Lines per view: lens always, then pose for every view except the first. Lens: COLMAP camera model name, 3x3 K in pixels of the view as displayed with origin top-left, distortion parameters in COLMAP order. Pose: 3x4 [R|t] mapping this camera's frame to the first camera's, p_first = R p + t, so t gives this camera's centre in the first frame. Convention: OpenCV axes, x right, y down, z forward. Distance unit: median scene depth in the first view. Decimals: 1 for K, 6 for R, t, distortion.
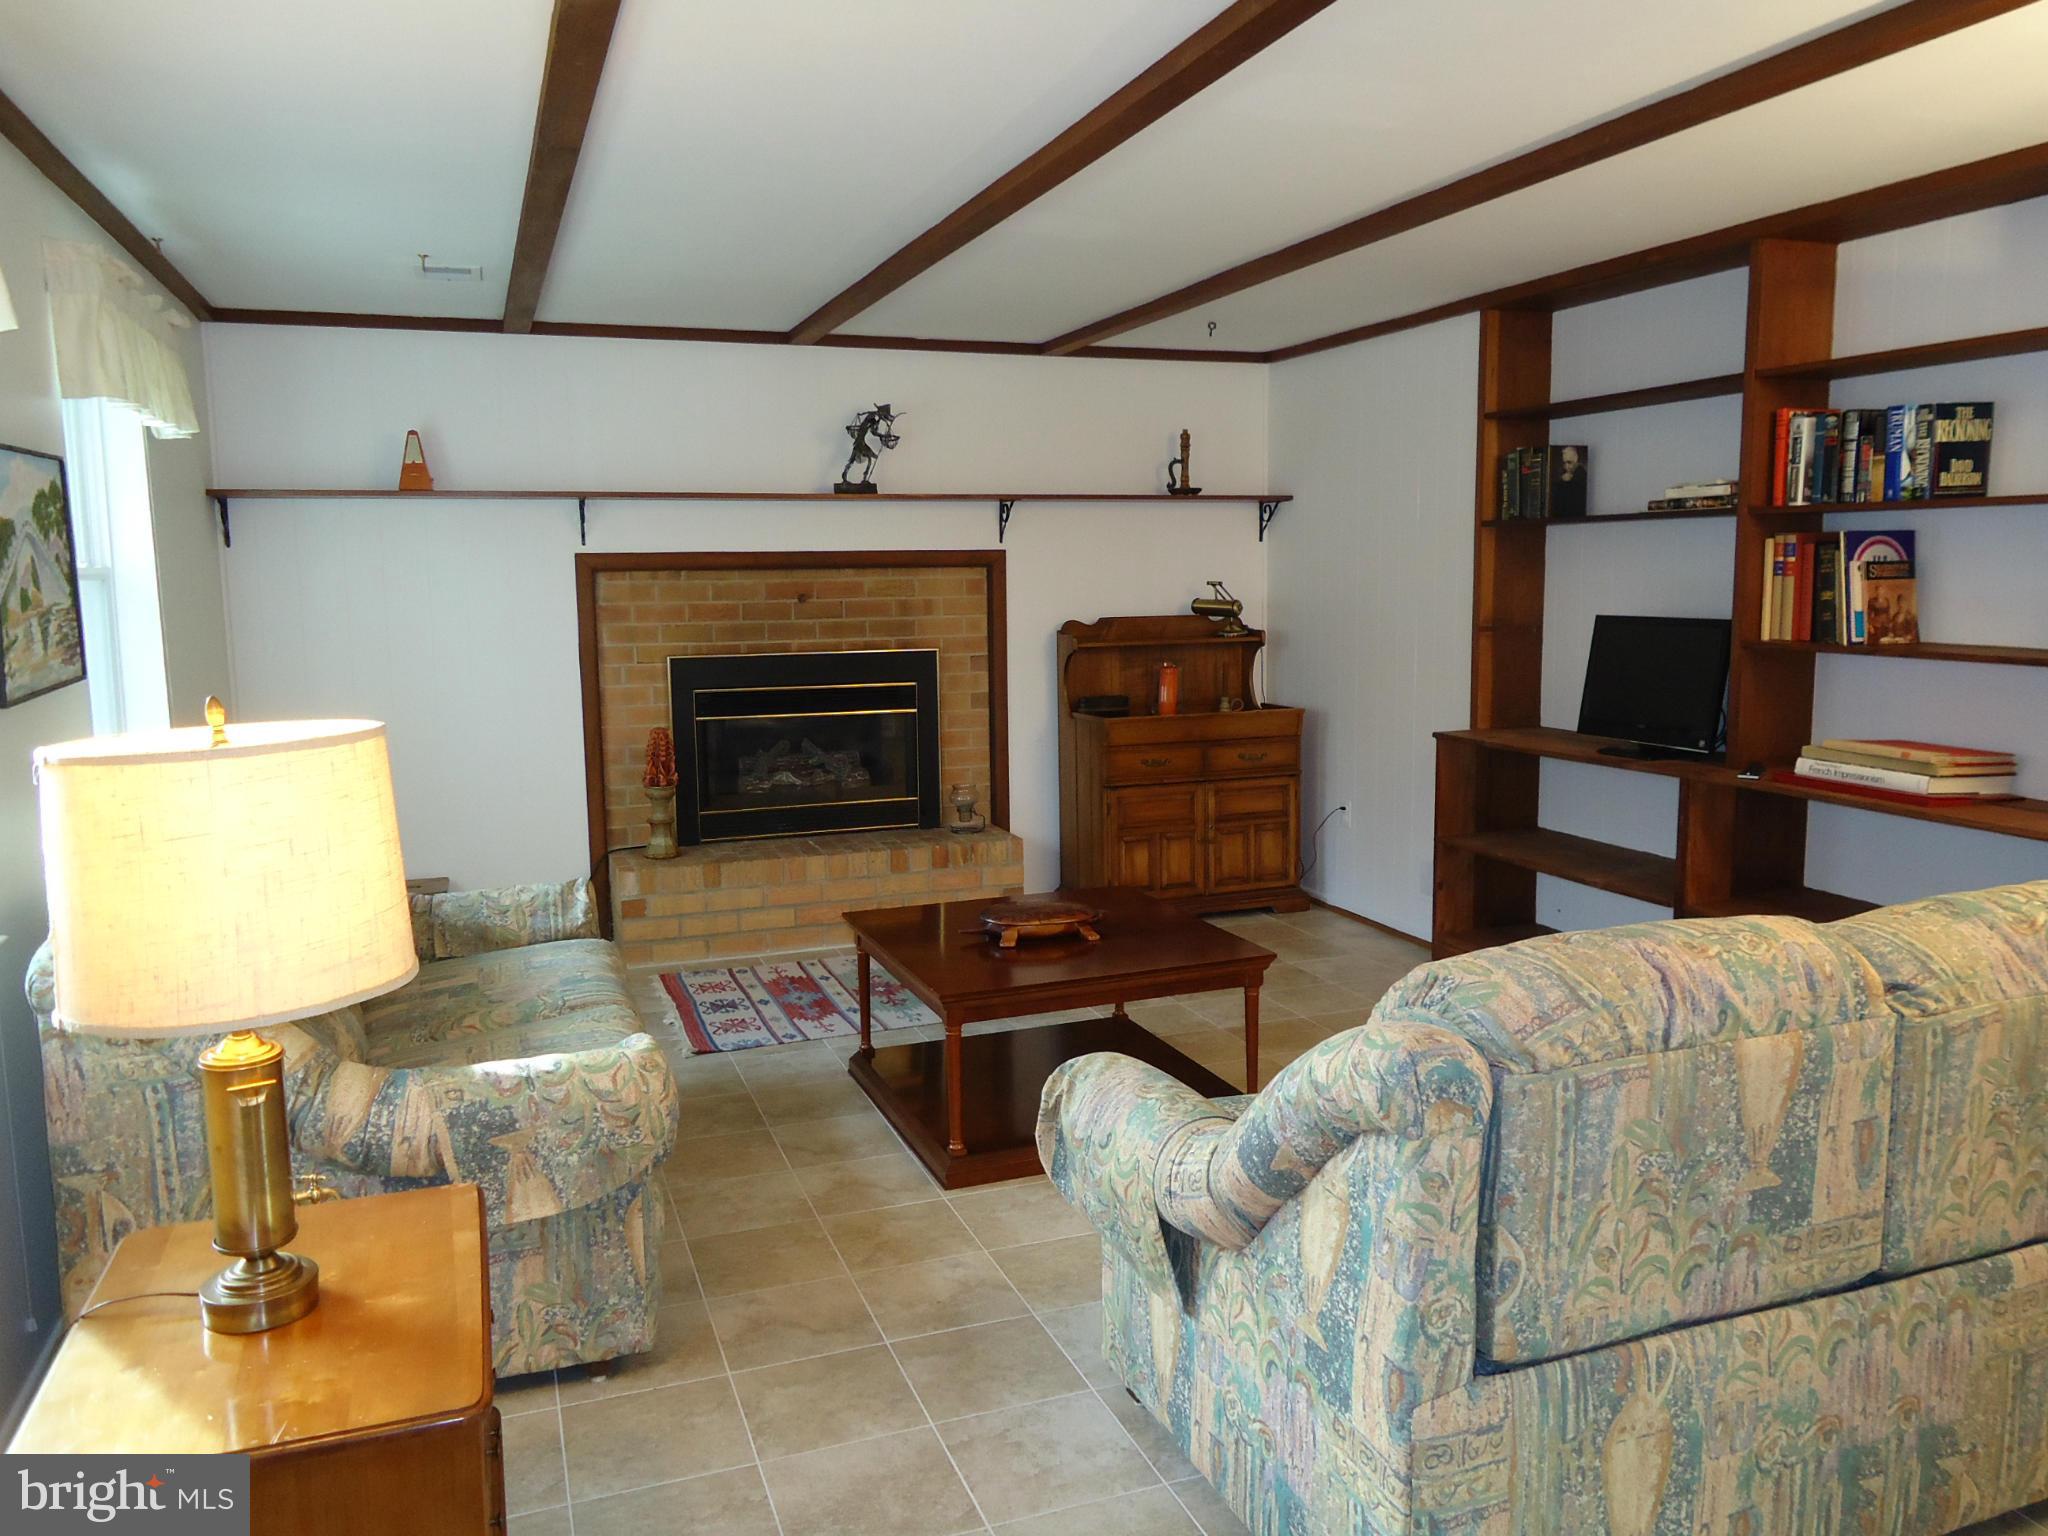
lens RADIAL K [[1496.9, 0, 1024.0], [0, 1496.9, 768.0], [0, 0, 1]] dist [0.000106, 0.001751]
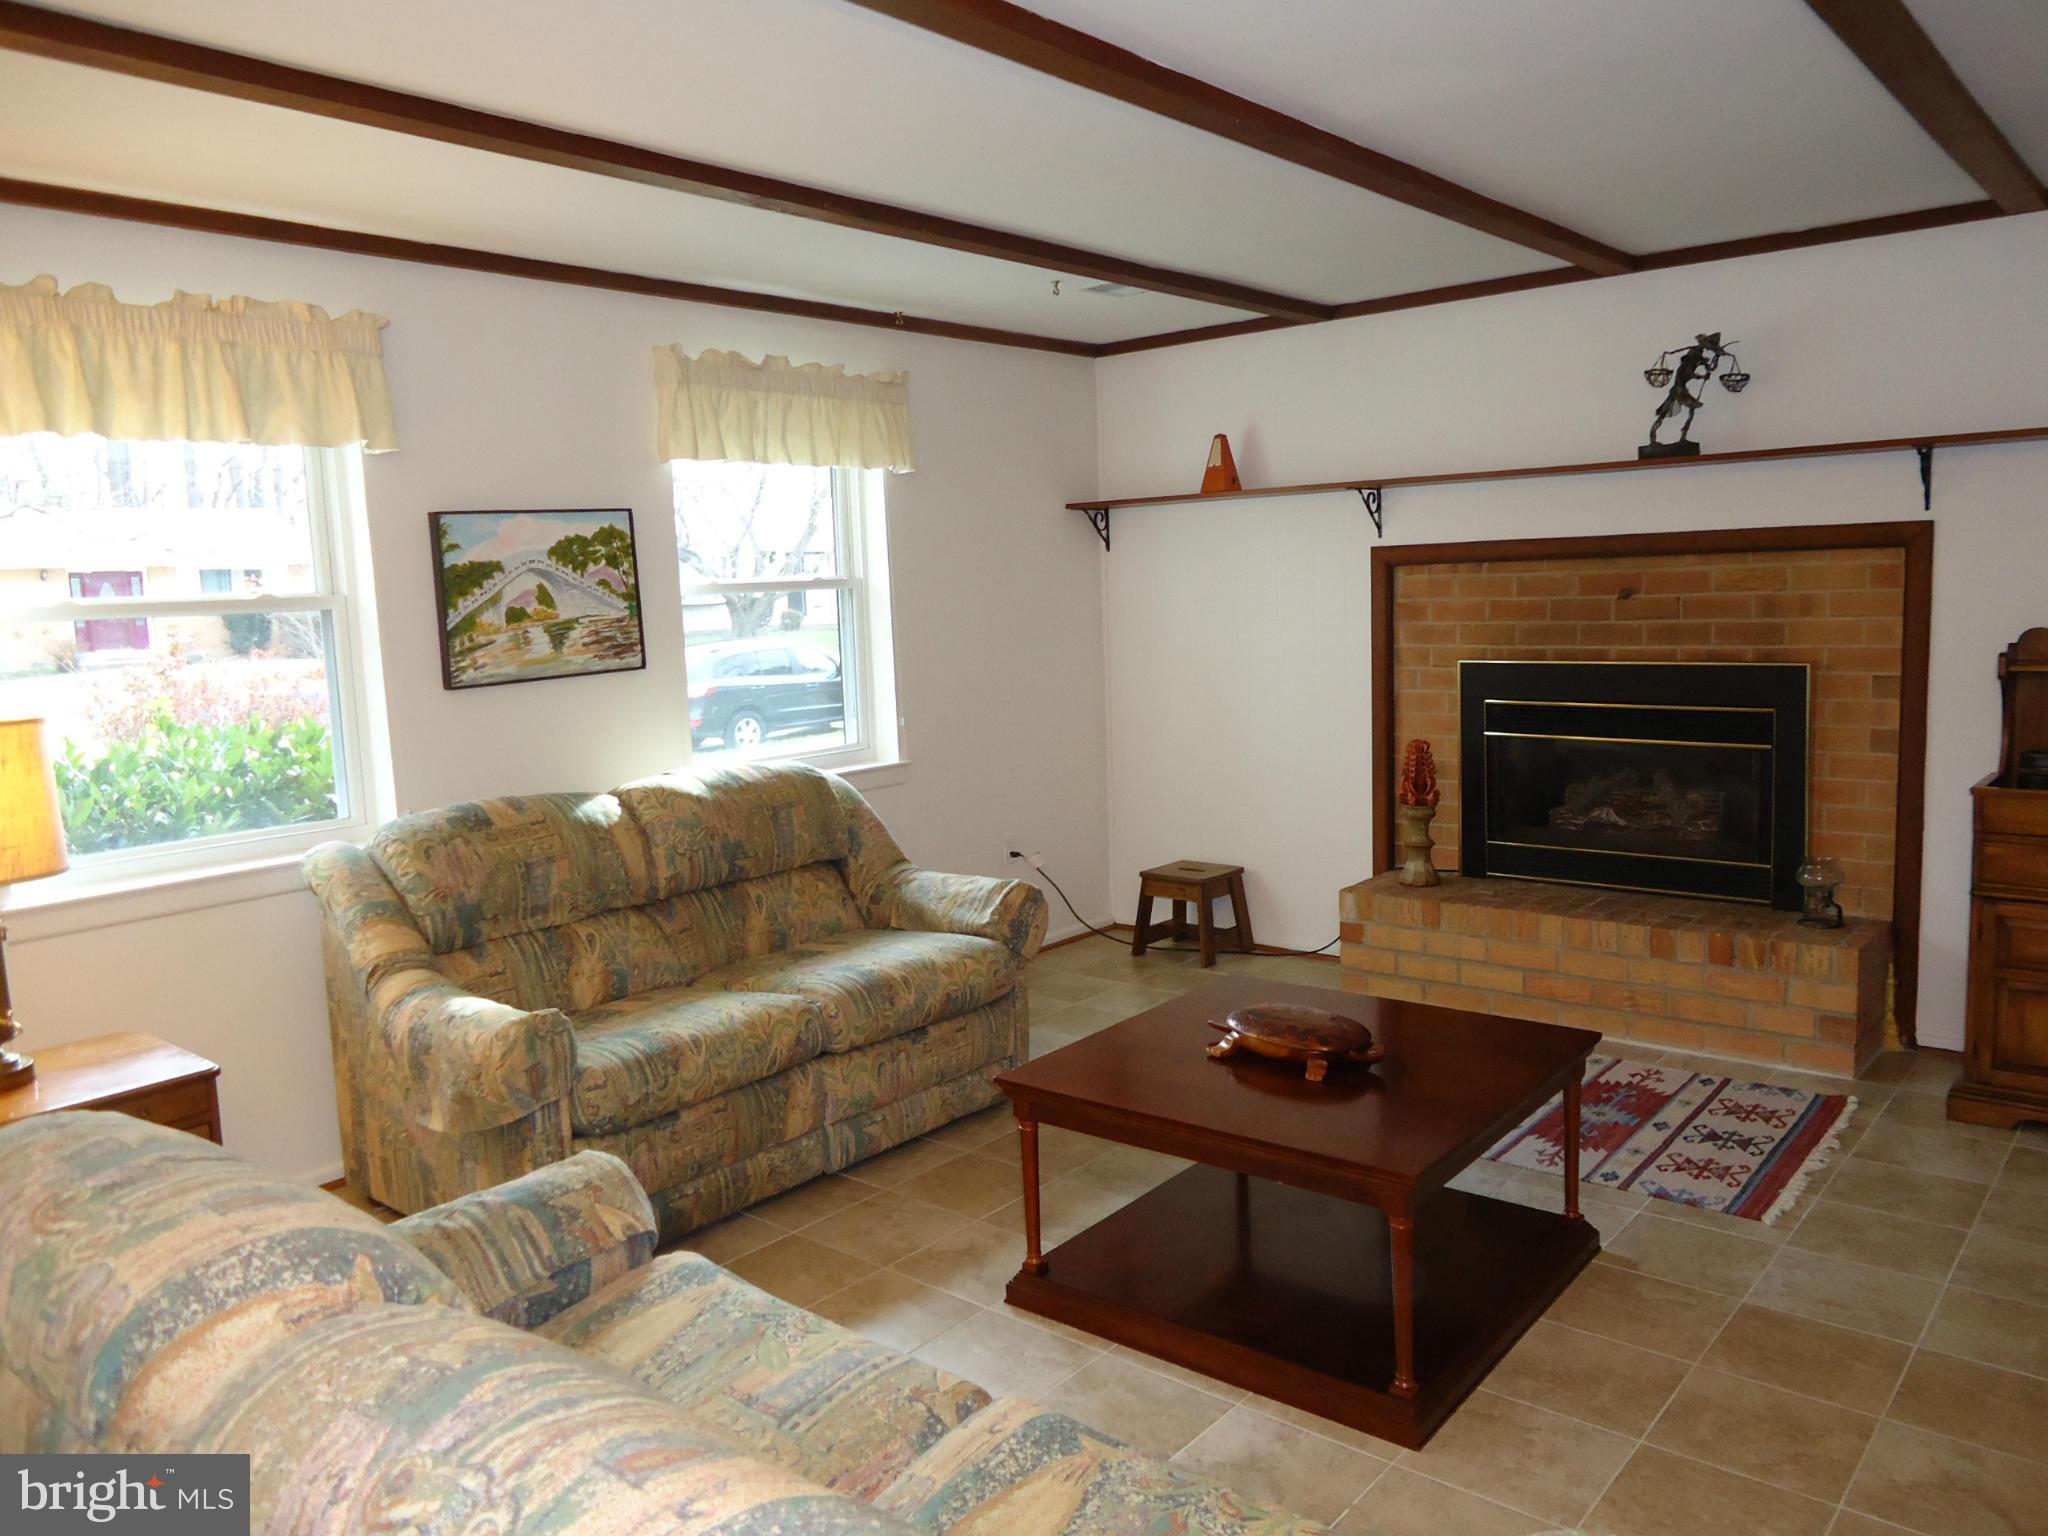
lens RADIAL K [[1496.9, 0, 1024.0], [0, 1496.9, 768.0], [0, 0, 1]] dist [0.000106, 0.001751]
pose [[0.489347, 0.103495, -0.865926, 0.399978], [-0.083734, 0.993922, 0.071474, -0.052266], [0.868060, 0.037531, 0.495039, 0.337778]]
